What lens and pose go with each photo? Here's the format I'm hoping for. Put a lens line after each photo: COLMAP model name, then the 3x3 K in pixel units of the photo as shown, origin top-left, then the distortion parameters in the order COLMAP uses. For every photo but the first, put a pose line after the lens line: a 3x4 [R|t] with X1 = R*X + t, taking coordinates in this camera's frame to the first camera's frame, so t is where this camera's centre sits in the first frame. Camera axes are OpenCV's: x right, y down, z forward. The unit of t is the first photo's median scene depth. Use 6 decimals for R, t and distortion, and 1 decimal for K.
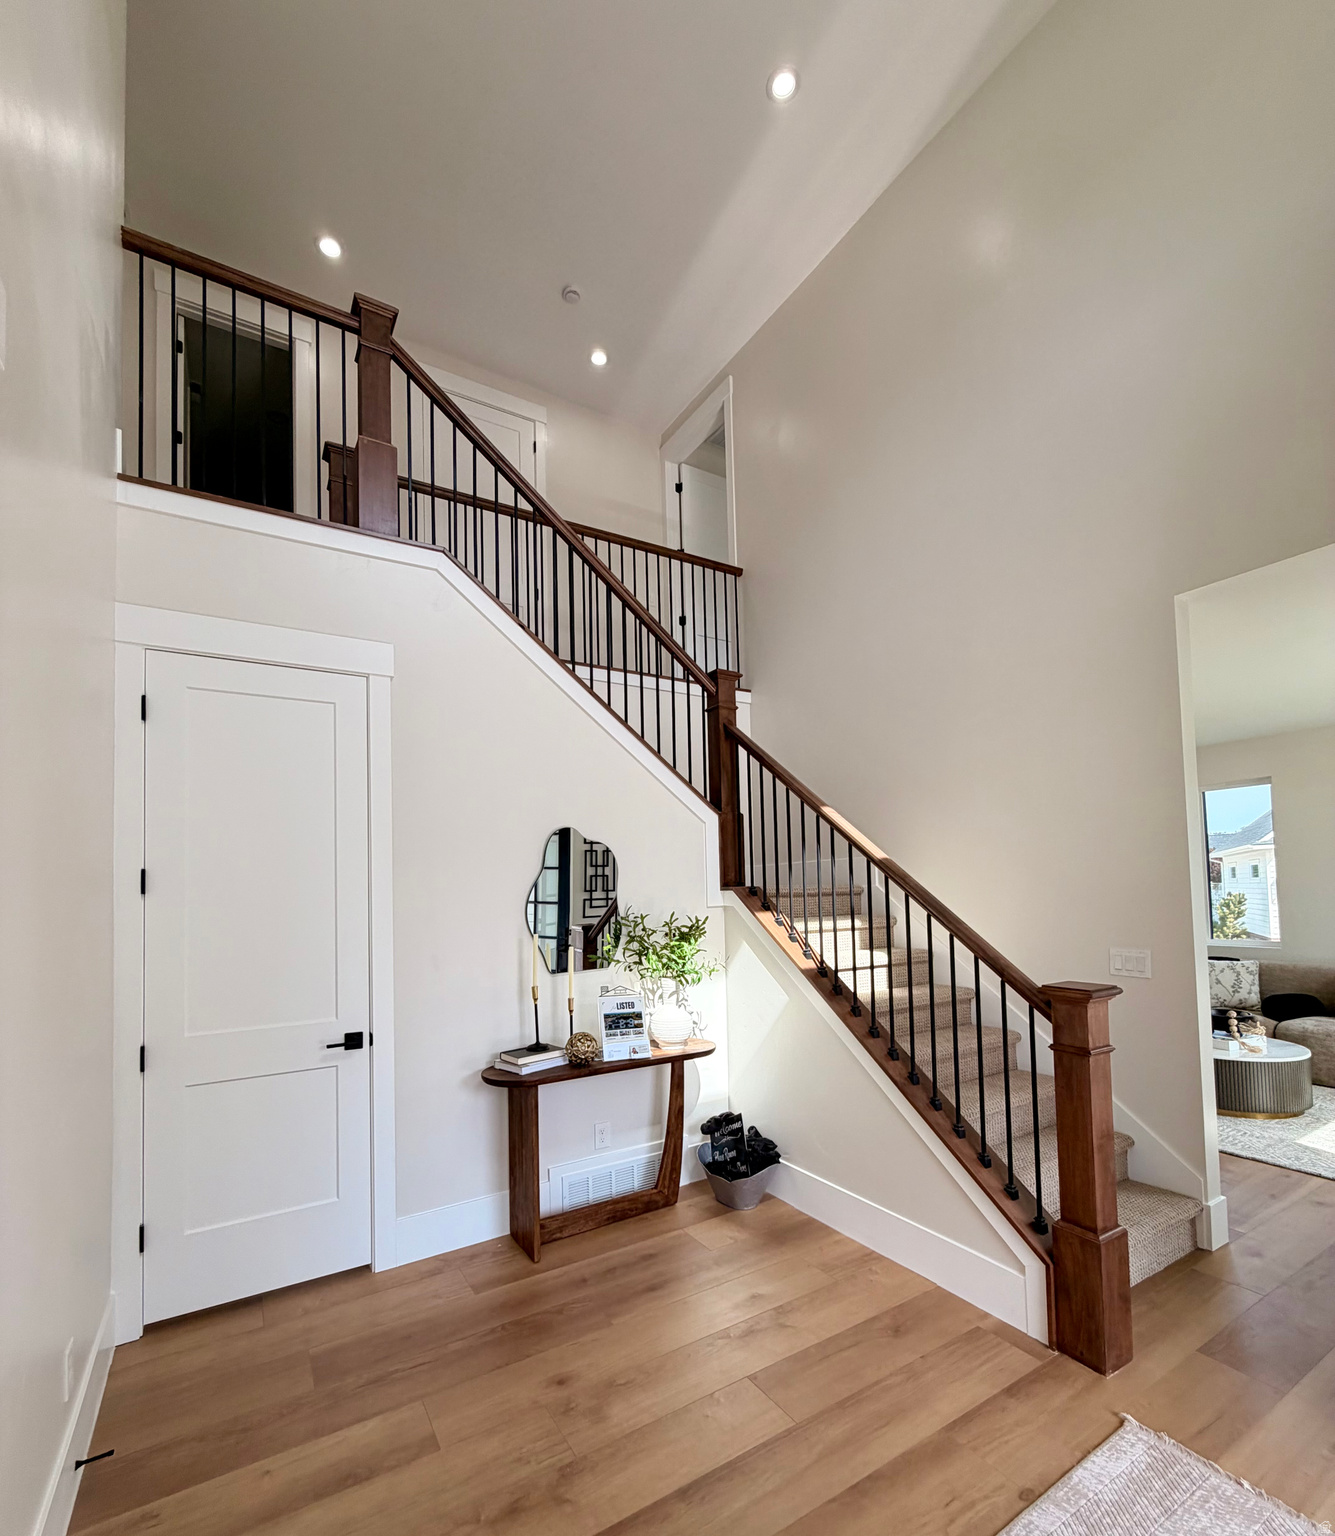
lens RADIAL K [[713.8, 0, 668.1], [0, 713.8, 851.3], [0, 0, 1]] dist [0.001823, -0.000140]
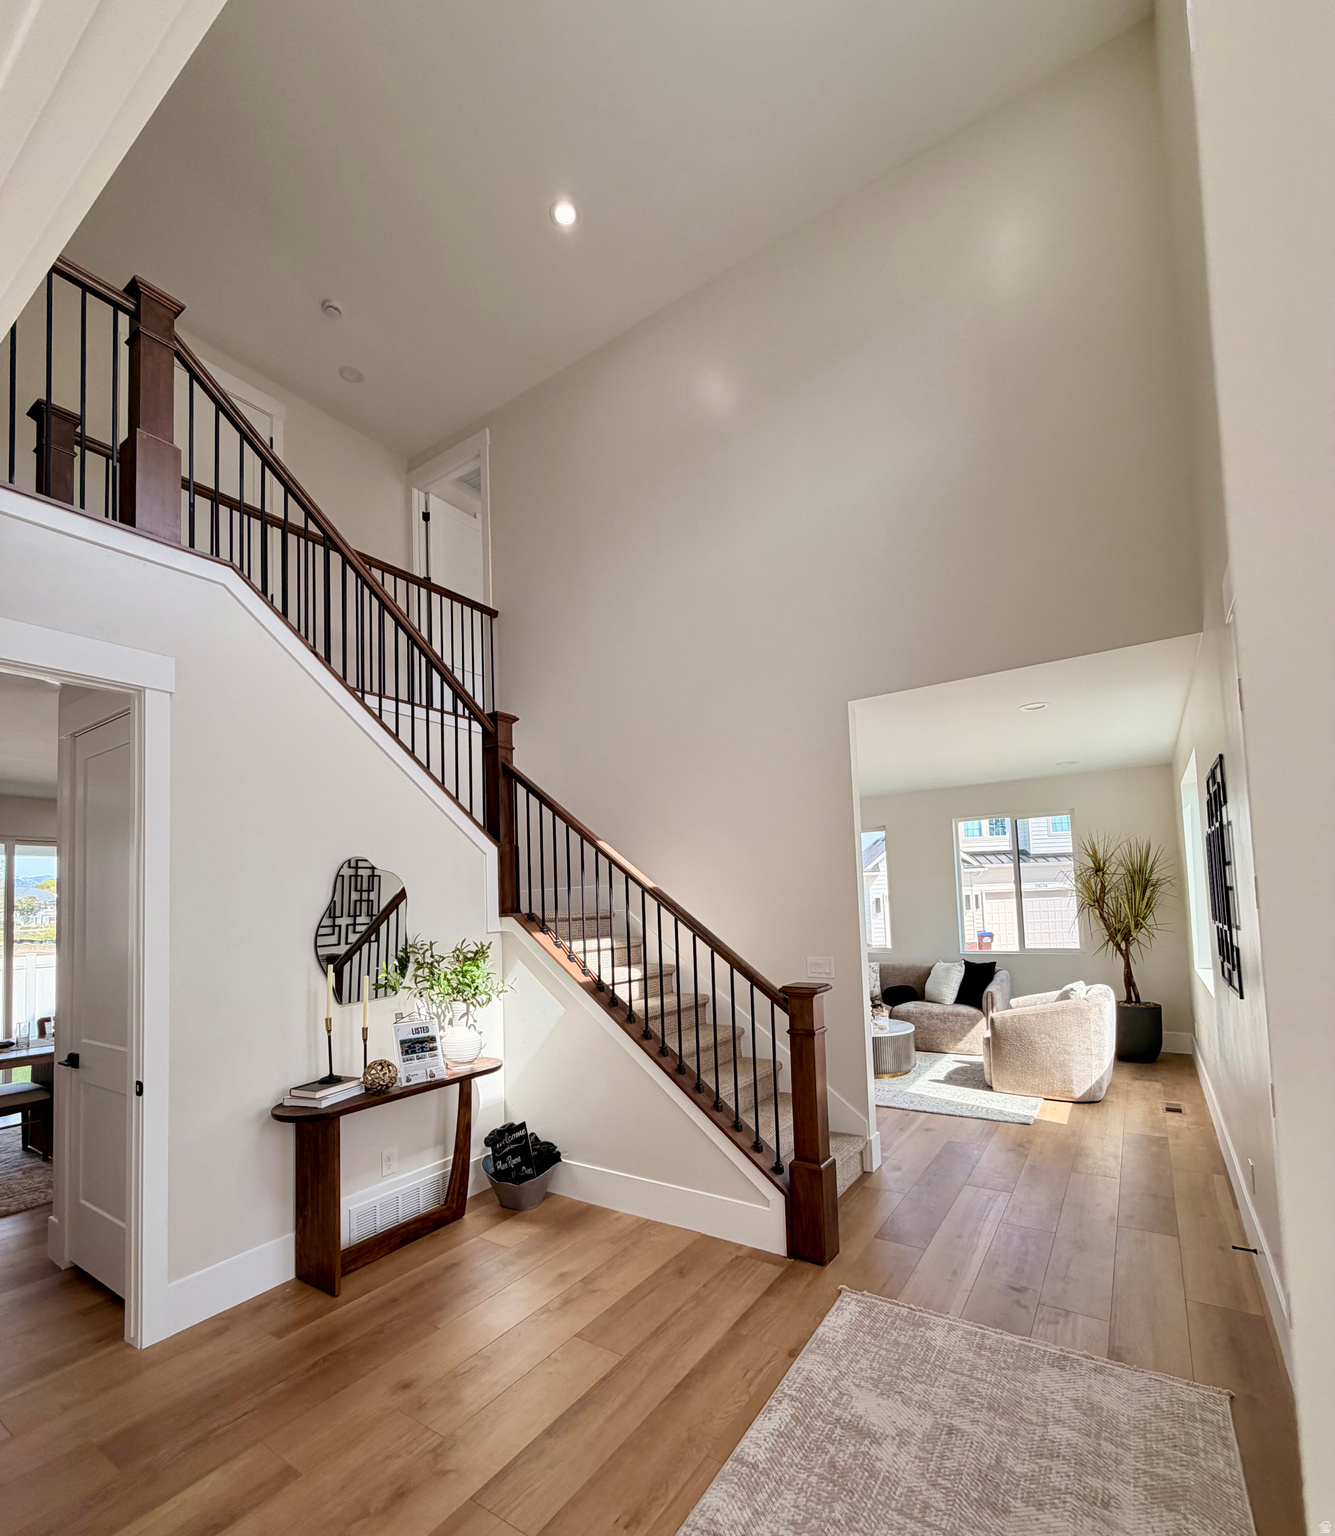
lens RADIAL K [[713.8, 0, 668.1], [0, 713.8, 851.3], [0, 0, 1]] dist [0.001823, -0.000140]
pose [[0.907426, 0.024479, 0.419497, -0.170312], [-0.011948, 0.999401, -0.032472, -0.013751], [-0.420041, 0.024454, 0.907176, -0.095045]]
